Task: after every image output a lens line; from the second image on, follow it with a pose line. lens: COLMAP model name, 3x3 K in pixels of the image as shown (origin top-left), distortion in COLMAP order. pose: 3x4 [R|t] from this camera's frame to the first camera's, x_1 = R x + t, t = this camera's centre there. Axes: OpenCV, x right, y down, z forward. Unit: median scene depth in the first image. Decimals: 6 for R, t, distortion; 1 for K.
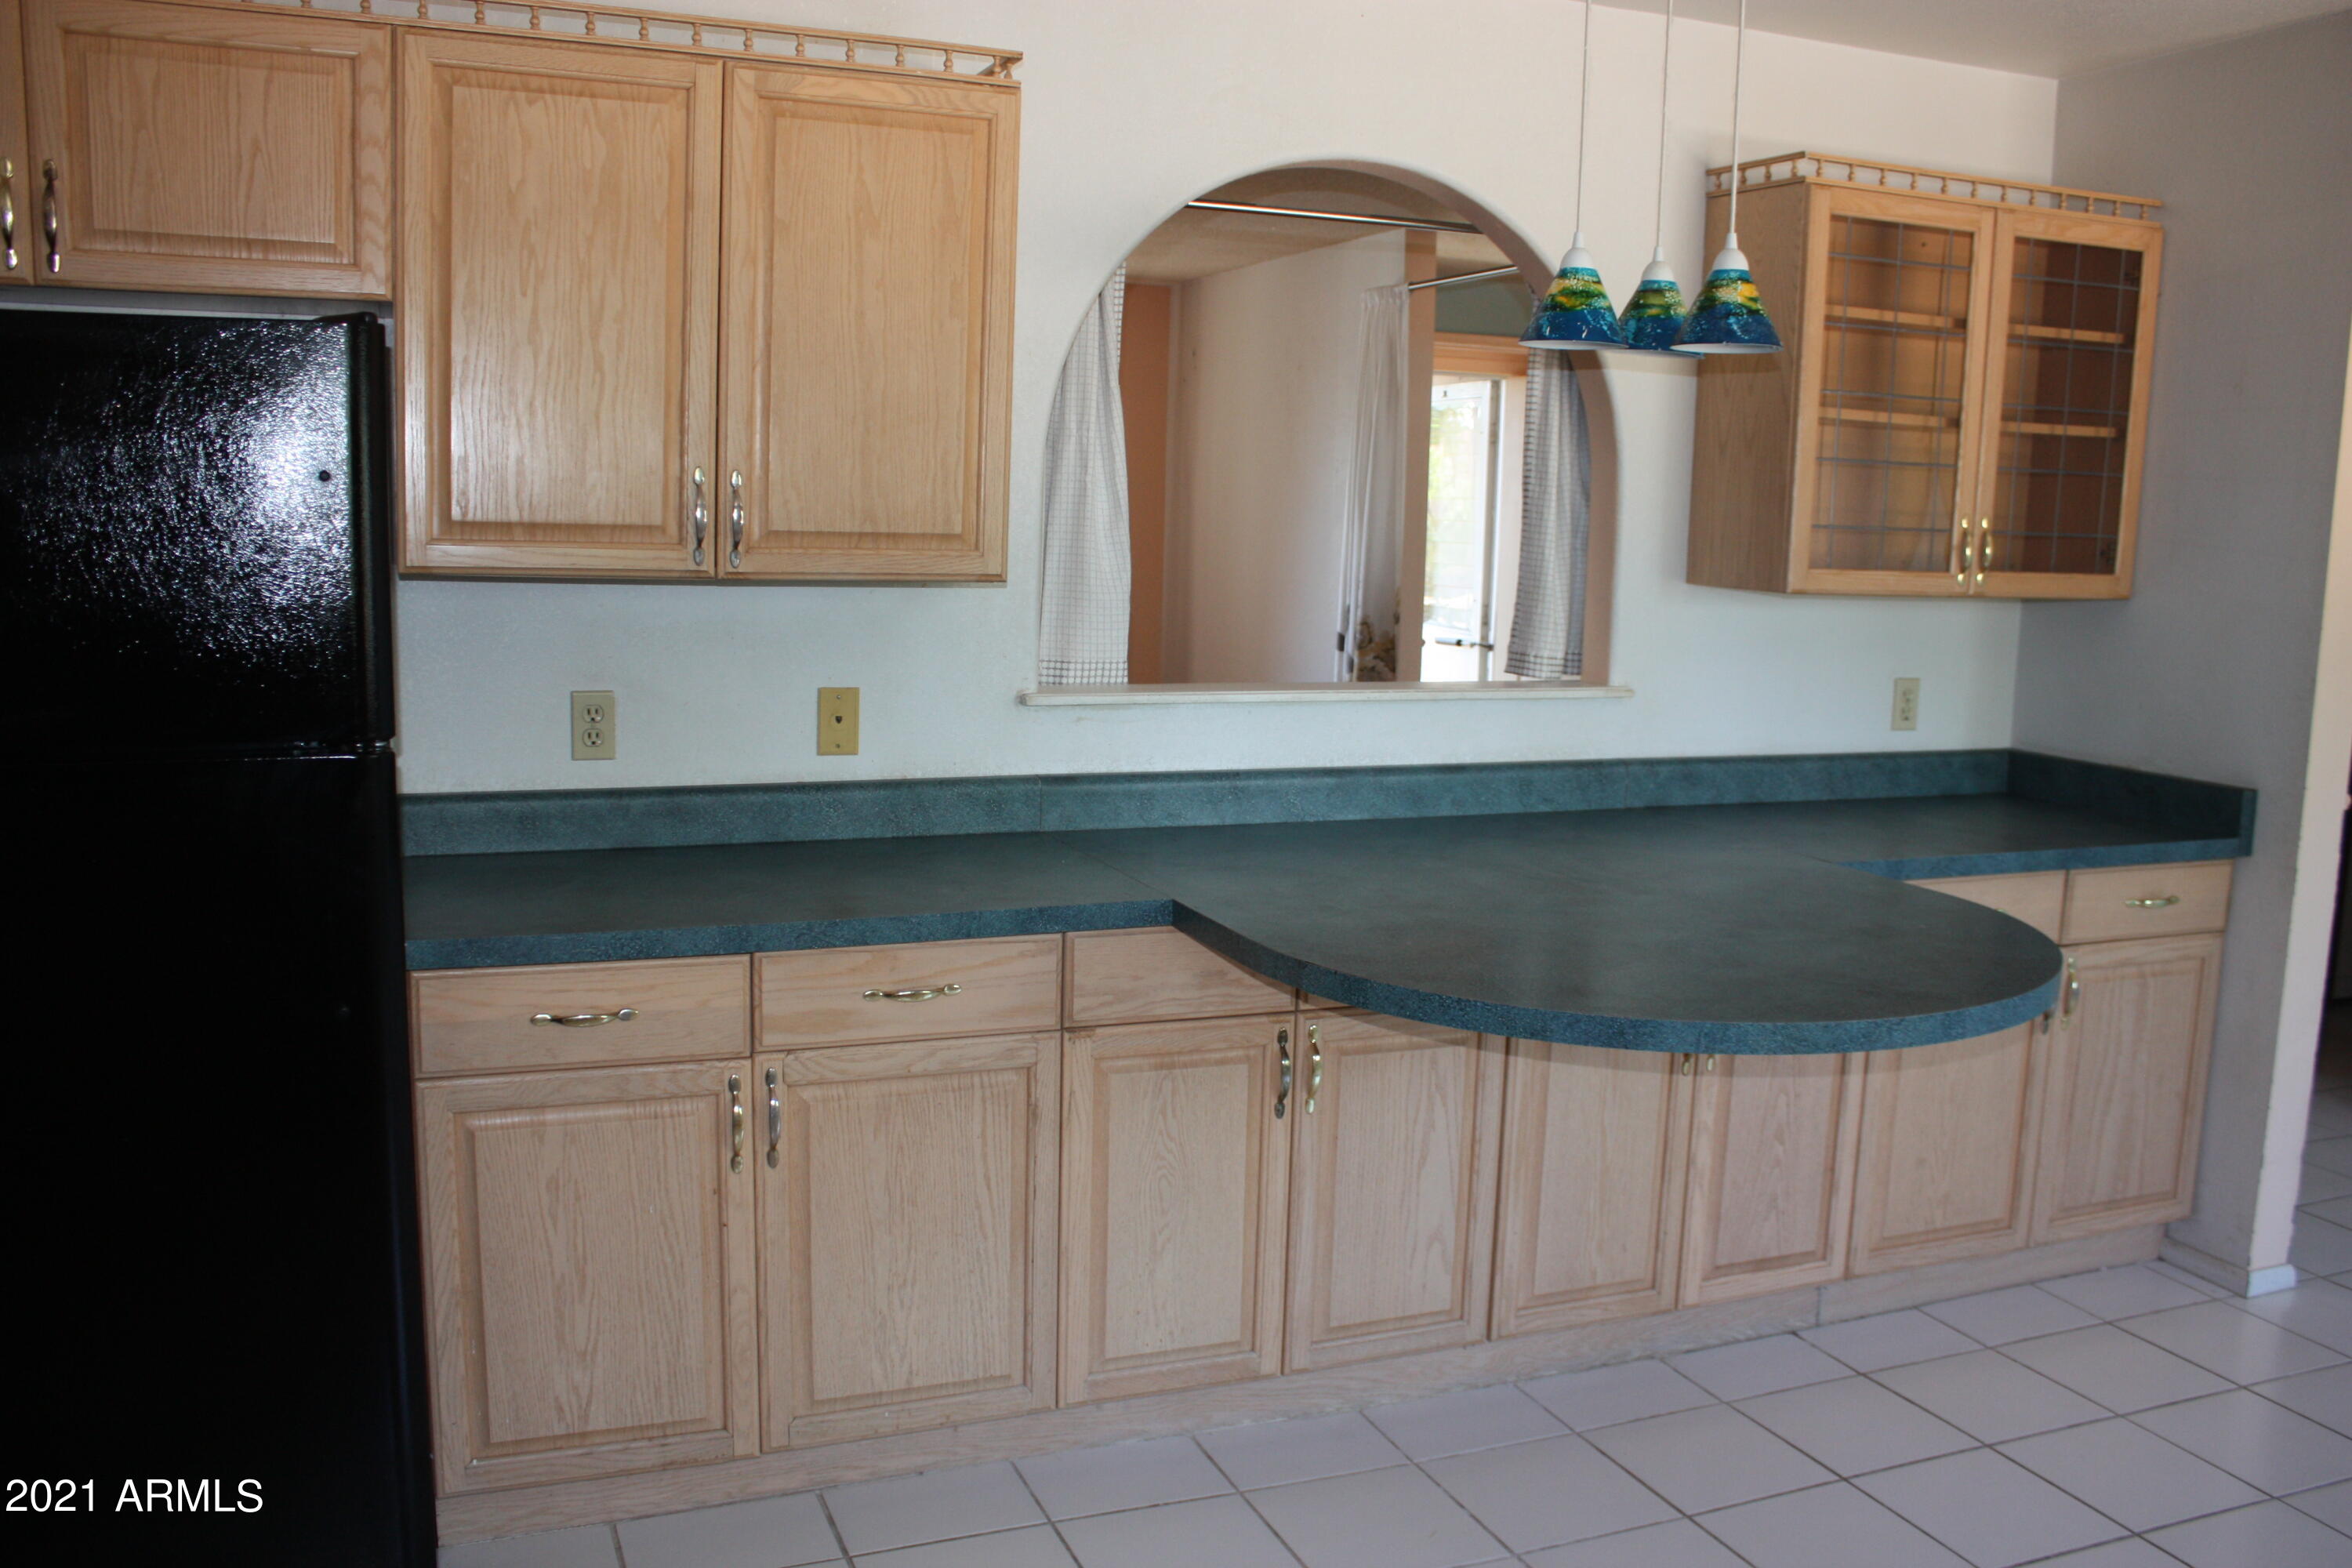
lens RADIAL K [[1976.0, 0, 1176.0], [0, 1976.0, 784.0], [0, 0, 1]] dist [-0.162957, 0.156034]
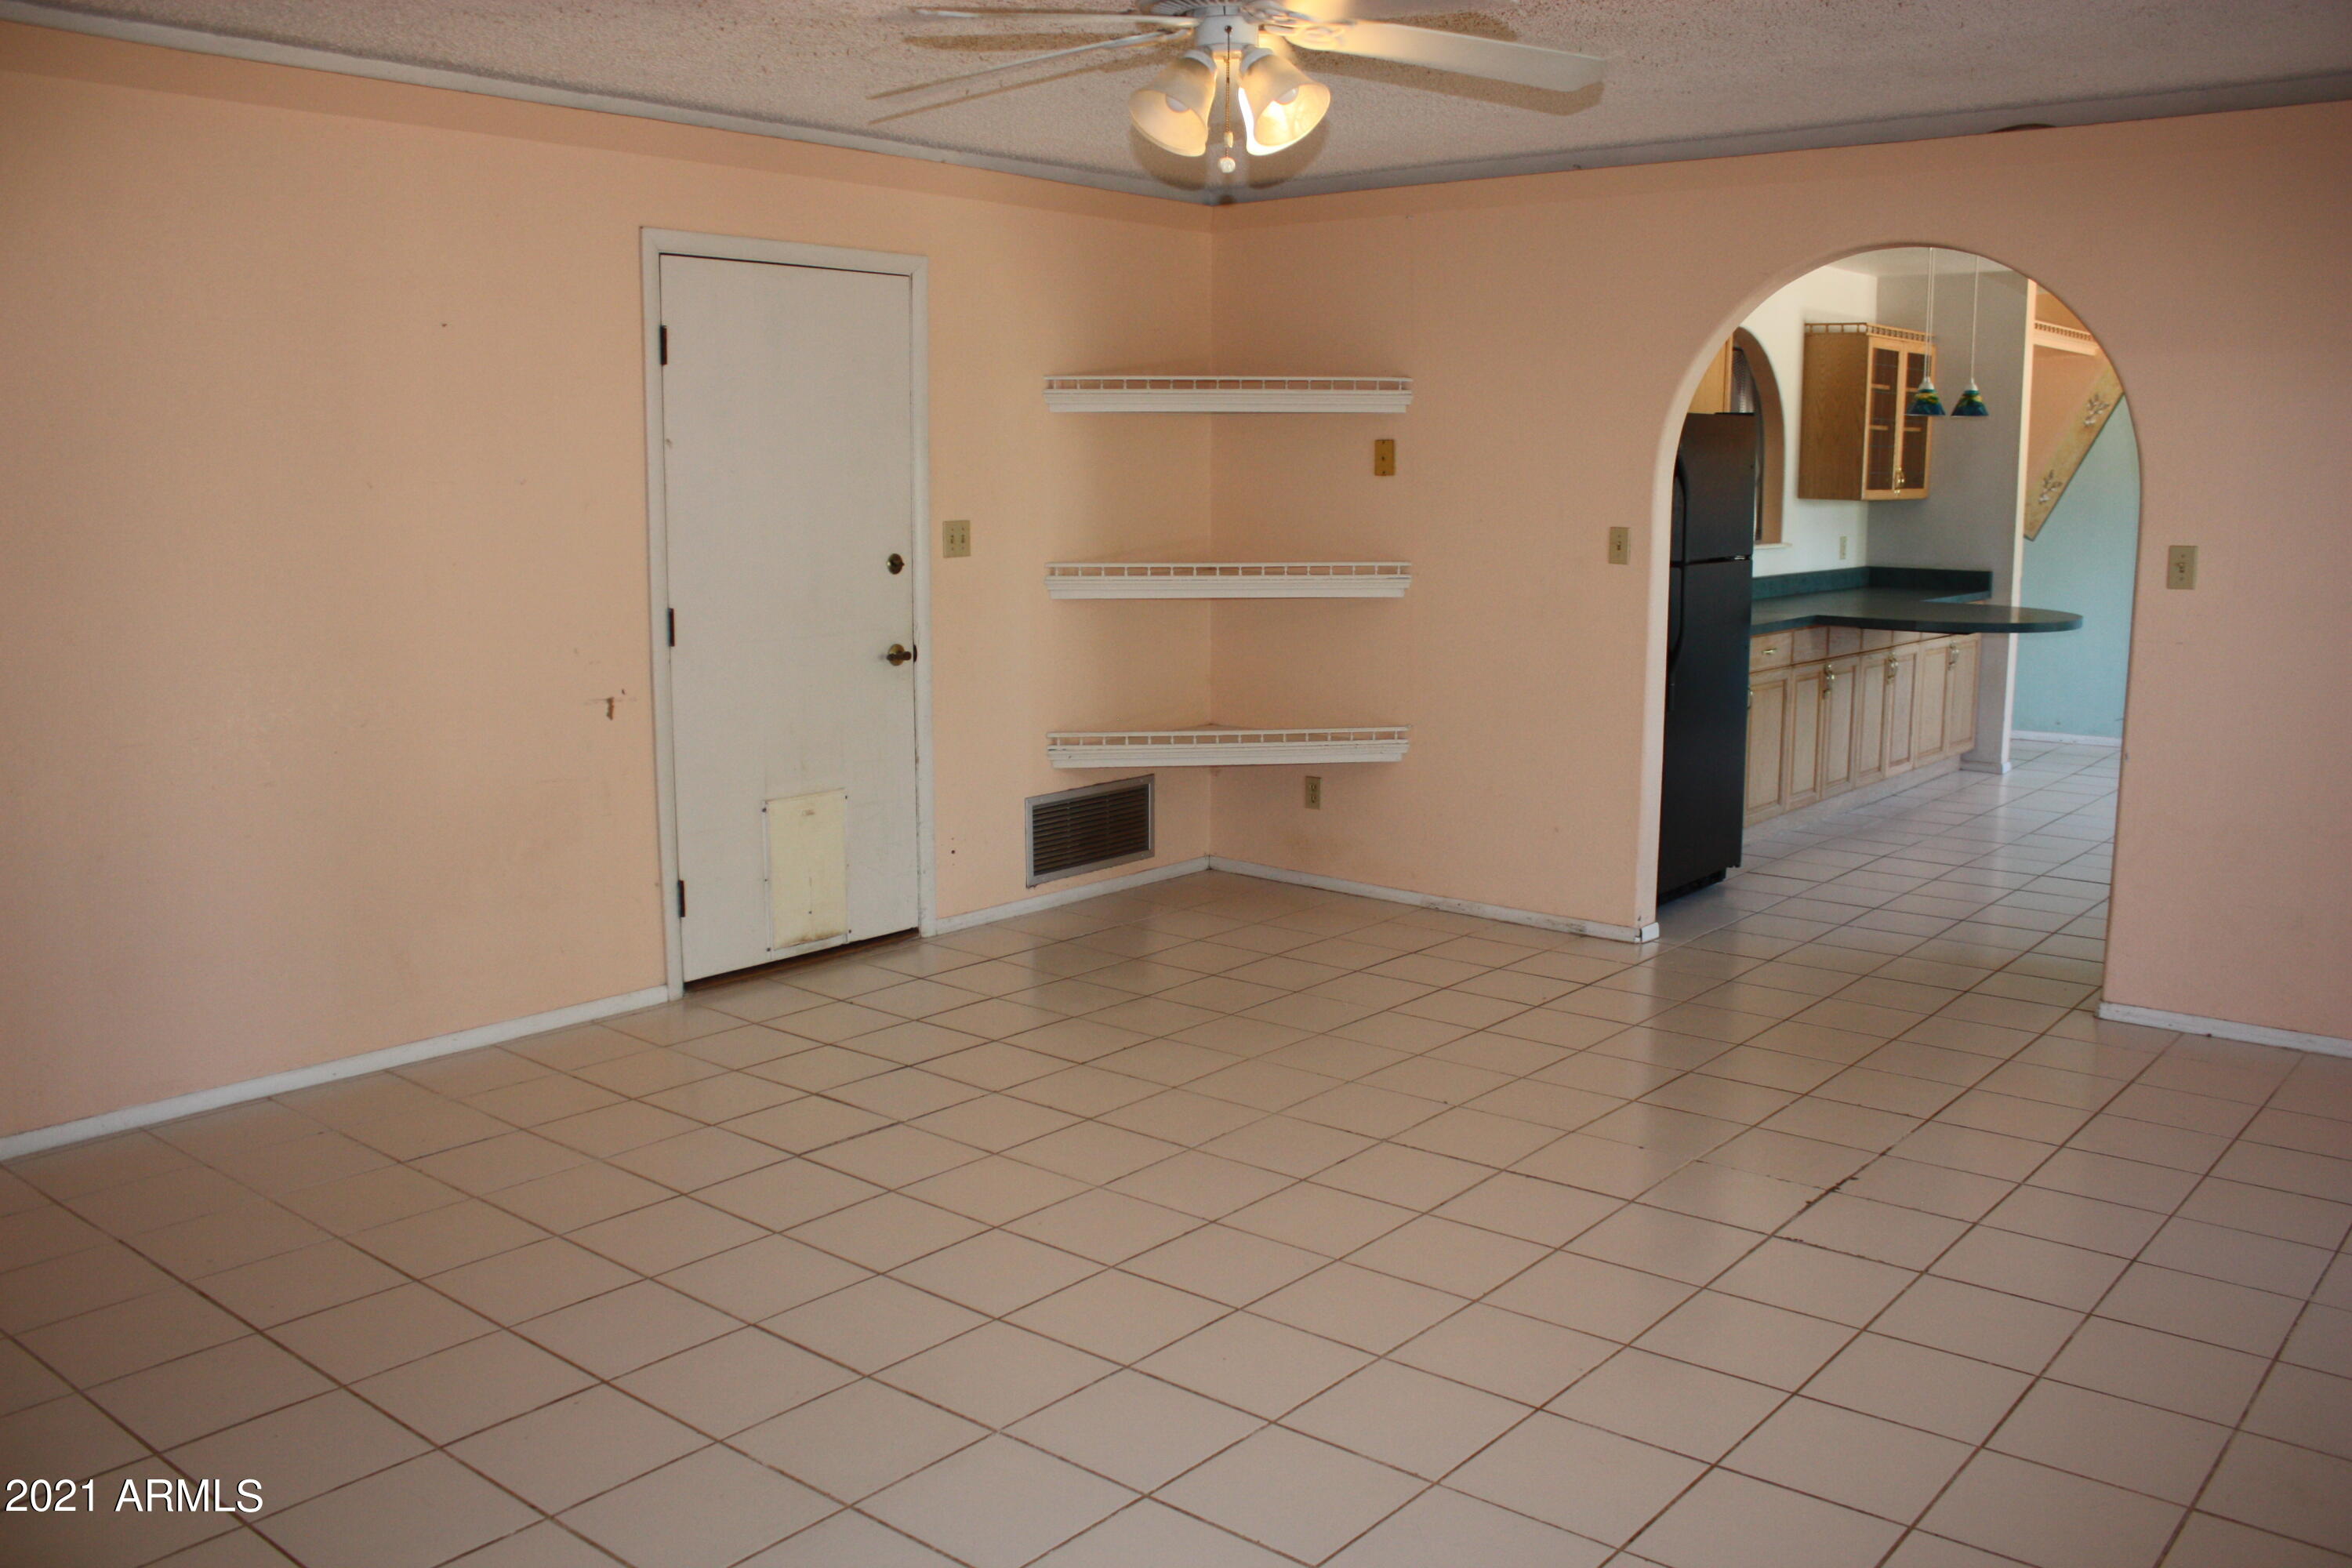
lens RADIAL K [[1976.0, 0, 1176.0], [0, 1976.0, 784.0], [0, 0, 1]] dist [-0.162957, 0.156034]
pose [[0.883317, -0.099745, 0.458041, -1.995190], [0.087604, 0.995011, 0.047736, 0.082543], [-0.460517, -0.002040, 0.887649, -0.967773]]
